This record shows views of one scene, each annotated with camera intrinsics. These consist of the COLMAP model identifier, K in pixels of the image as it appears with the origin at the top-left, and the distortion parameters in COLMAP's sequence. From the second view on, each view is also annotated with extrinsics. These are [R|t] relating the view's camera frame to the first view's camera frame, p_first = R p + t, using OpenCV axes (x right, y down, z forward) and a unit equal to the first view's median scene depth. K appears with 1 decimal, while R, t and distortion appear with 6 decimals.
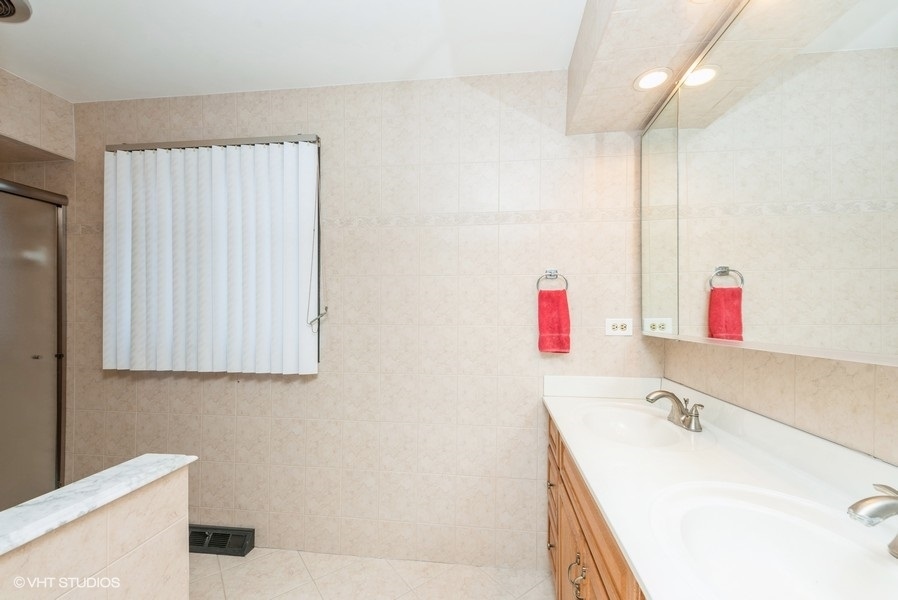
lens RADIAL K [[354.1, 0, 464.2], [0, 354.1, 319.3], [0, 0, 1]] dist [0.007281, -0.002276]
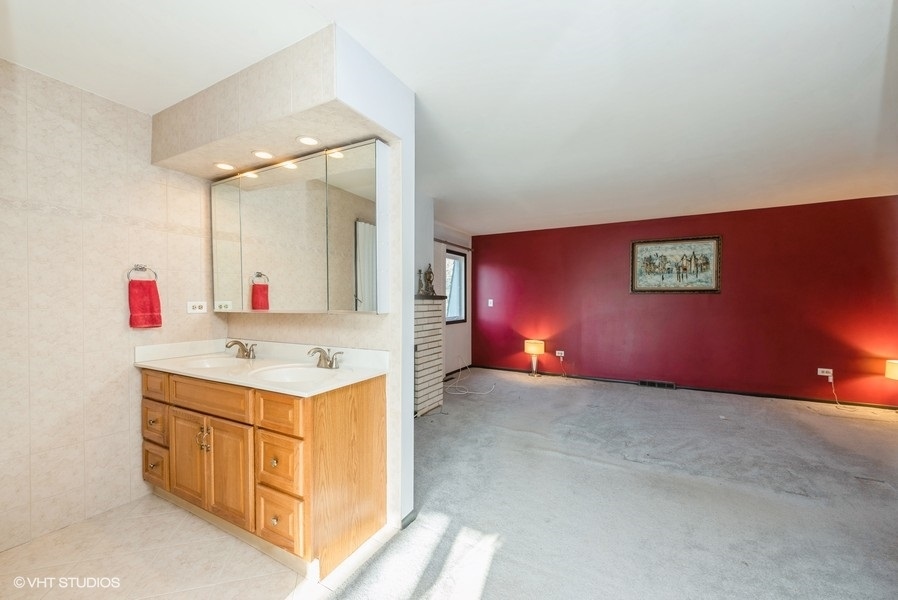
lens RADIAL K [[354.1, 0, 451.3], [0, 354.1, 304.7], [0, 0, 1]] dist [0.007281, -0.002276]
pose [[0.380199, -0.015512, 0.924775, -0.547088], [0.011470, 0.999862, 0.012056, 0.005309], [-0.924834, 0.006023, 0.380324, -0.564576]]
